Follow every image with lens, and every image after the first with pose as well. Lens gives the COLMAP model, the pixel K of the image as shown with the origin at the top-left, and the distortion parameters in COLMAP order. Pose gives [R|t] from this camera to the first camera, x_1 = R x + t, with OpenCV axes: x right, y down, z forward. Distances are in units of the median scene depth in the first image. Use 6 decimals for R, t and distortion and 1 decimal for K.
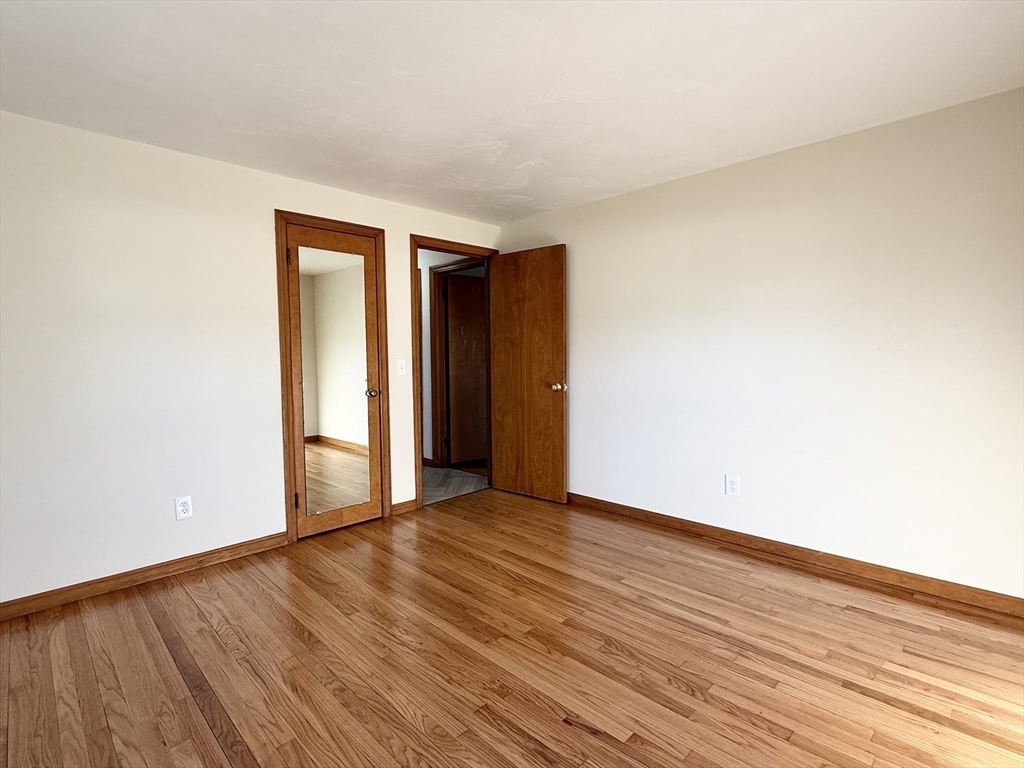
lens RADIAL K [[498.6, 0, 492.4], [0, 498.6, 406.7], [0, 0, 1]] dist [0.099710, -0.040484]
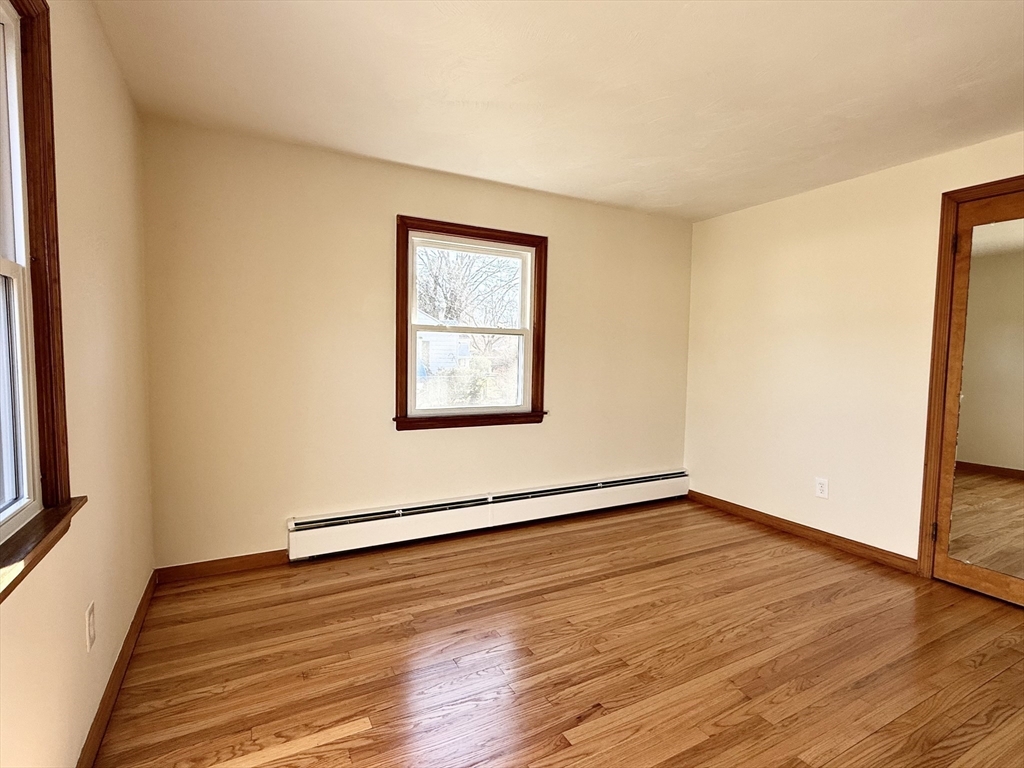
lens RADIAL K [[515.9, 0, 536.4], [0, 515.9, 383.0], [0, 0, 1]] dist [0.020883, -0.000273]
pose [[-0.240627, 0.039967, -0.969795, 0.868375], [-0.110327, 0.991550, 0.068238, -0.060986], [0.964327, 0.123415, -0.234184, 0.789423]]
